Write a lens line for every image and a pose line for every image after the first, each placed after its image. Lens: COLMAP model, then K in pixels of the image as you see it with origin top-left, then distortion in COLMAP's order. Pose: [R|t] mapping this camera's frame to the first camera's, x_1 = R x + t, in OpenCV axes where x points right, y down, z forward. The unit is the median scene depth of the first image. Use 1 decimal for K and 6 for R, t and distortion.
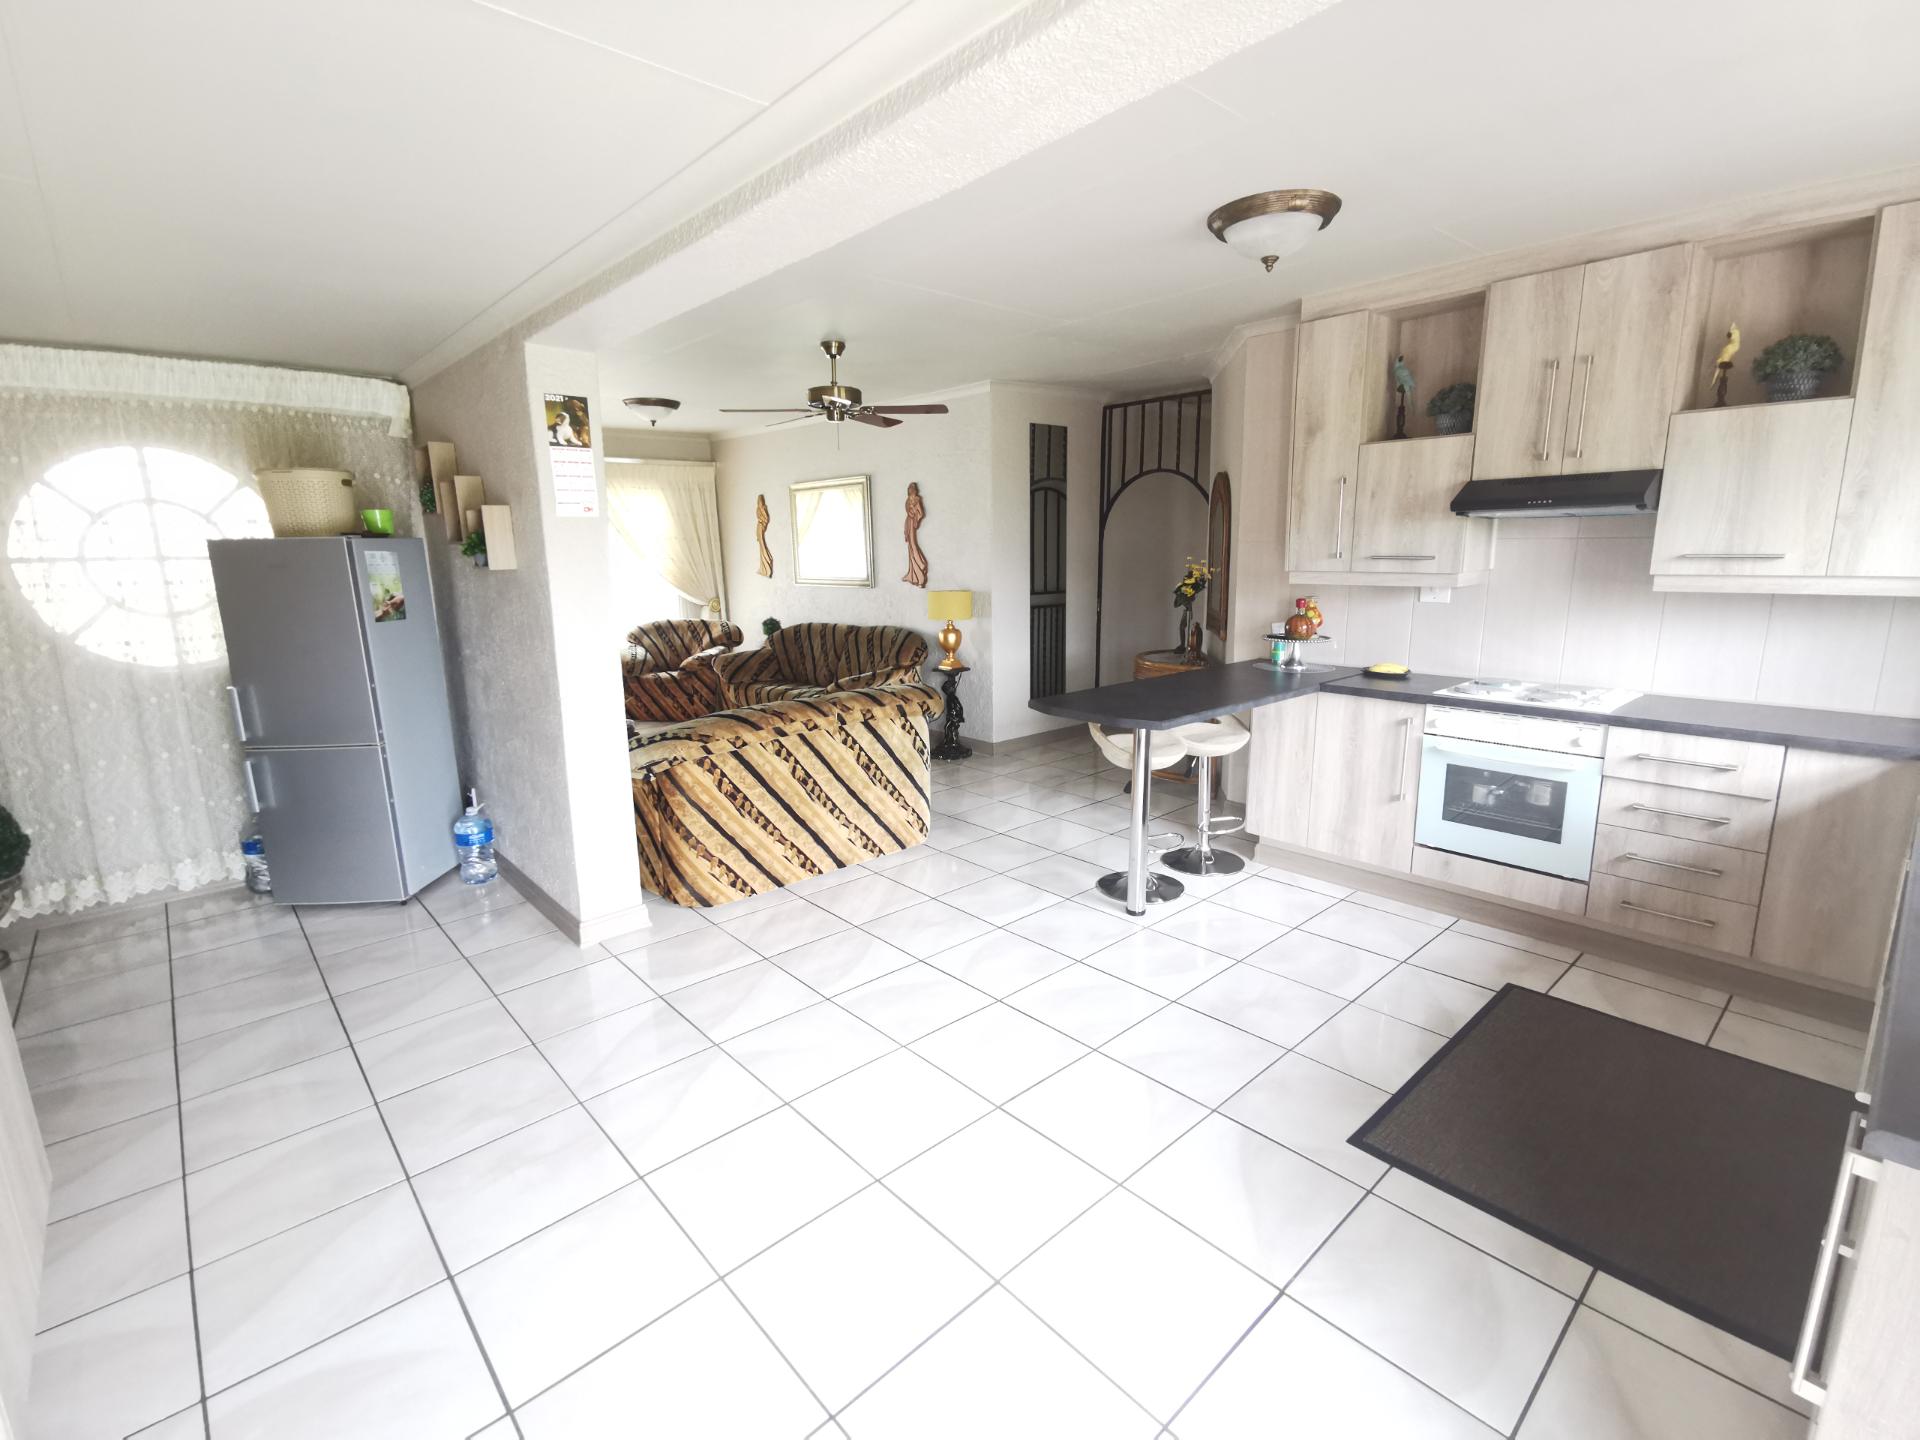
lens RADIAL K [[889.1, 0, 959.3], [0, 889.1, 719.3], [0, 0, 1]] dist [0.013097, 0.000319]
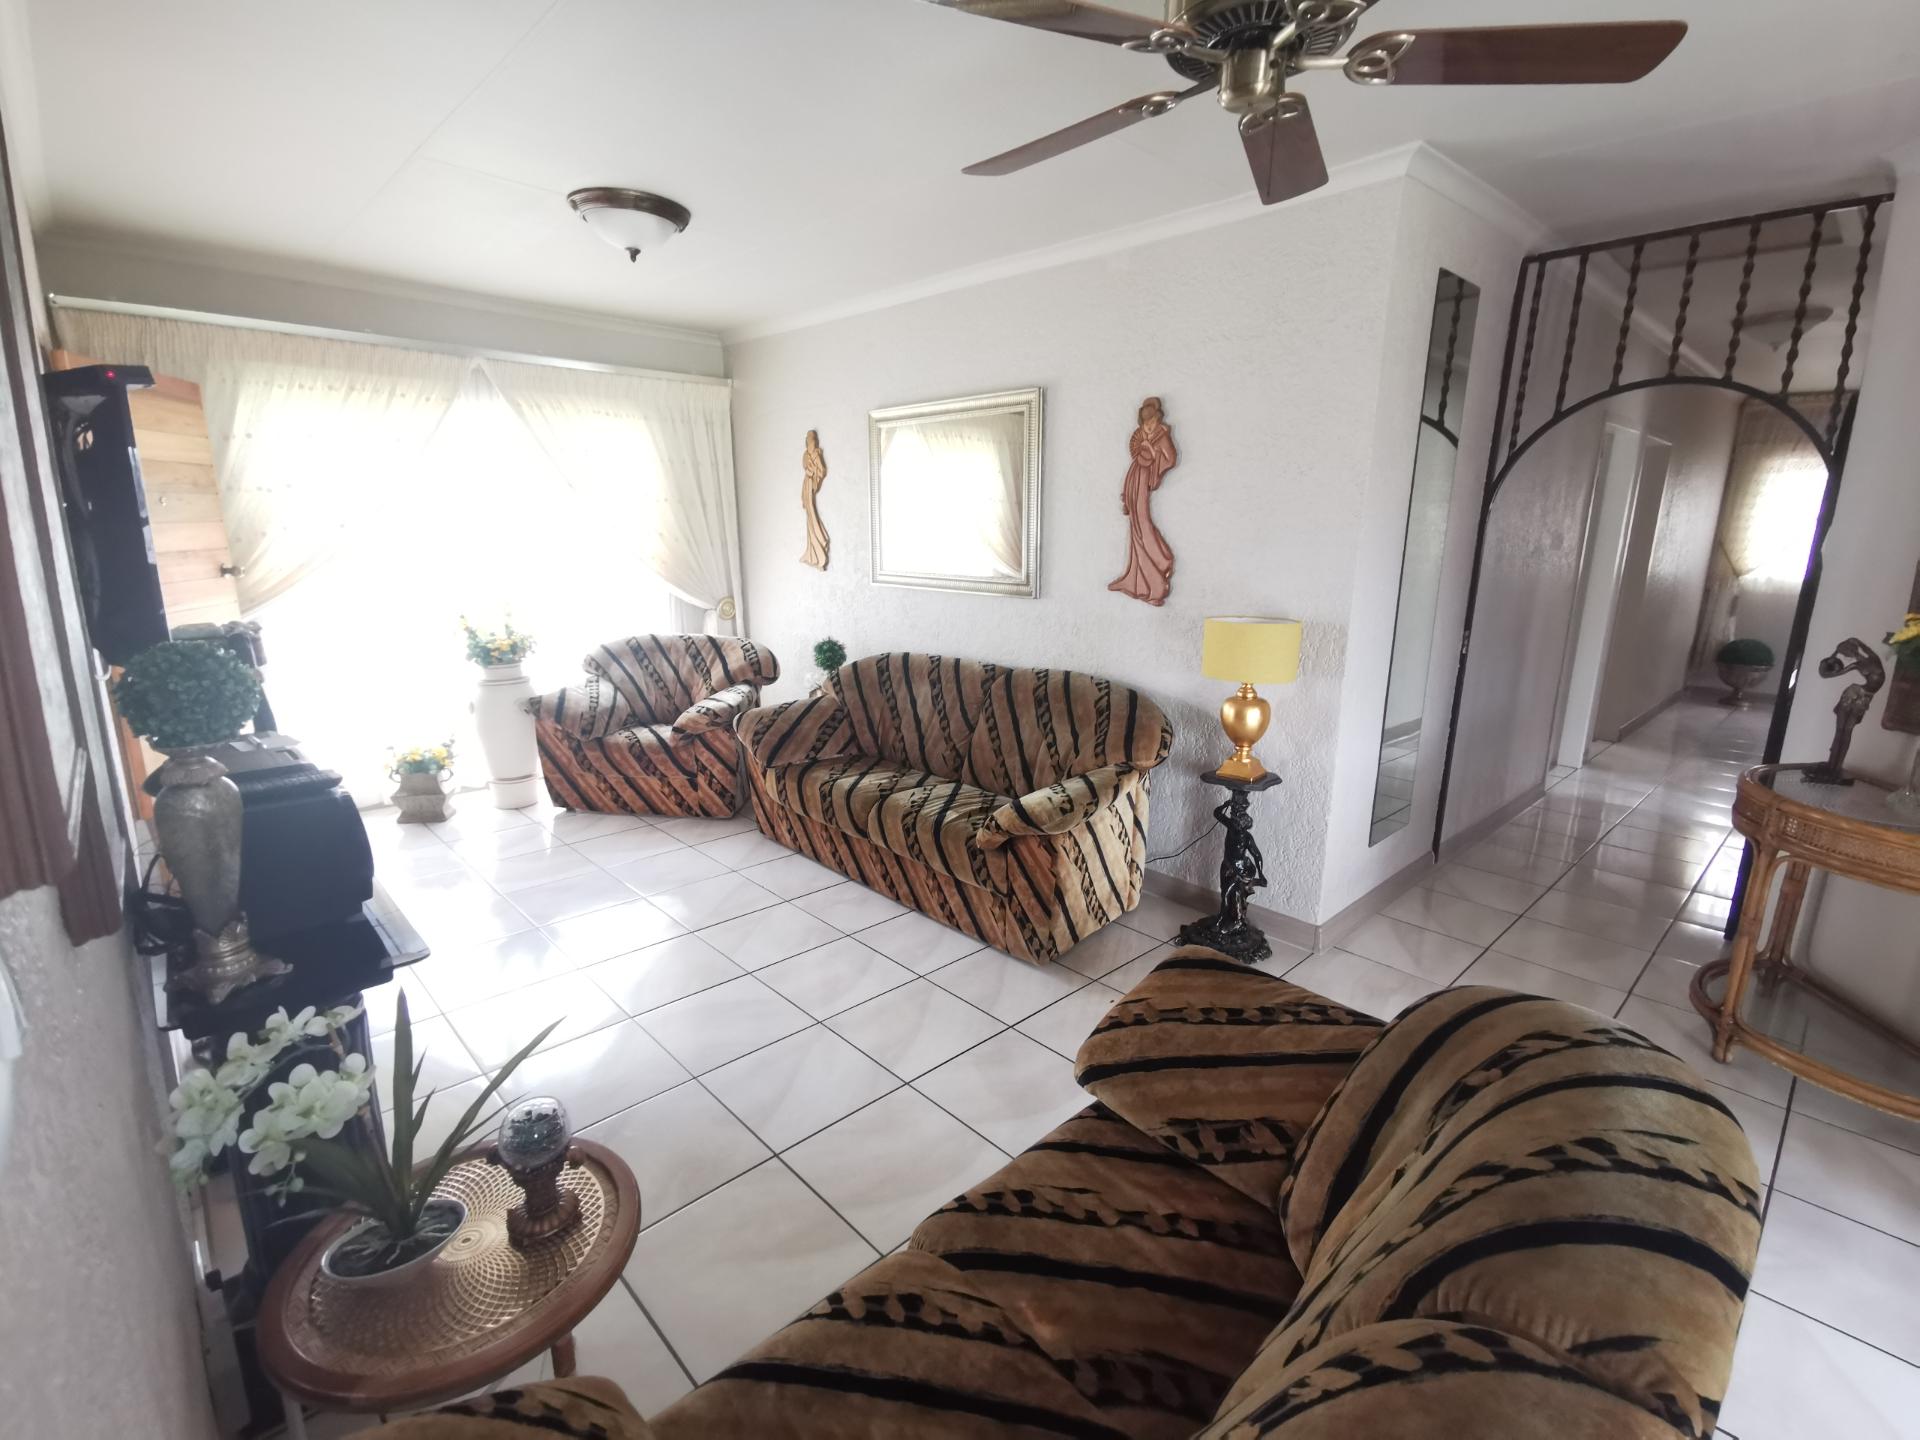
lens RADIAL K [[889.1, 0, 959.3], [0, 889.1, 719.3], [0, 0, 1]] dist [0.013097, 0.000319]
pose [[0.999403, 0.019566, 0.028478, -0.173543], [-0.020255, 0.999505, 0.024089, -0.094360], [-0.027992, -0.024652, 0.999304, 0.498839]]
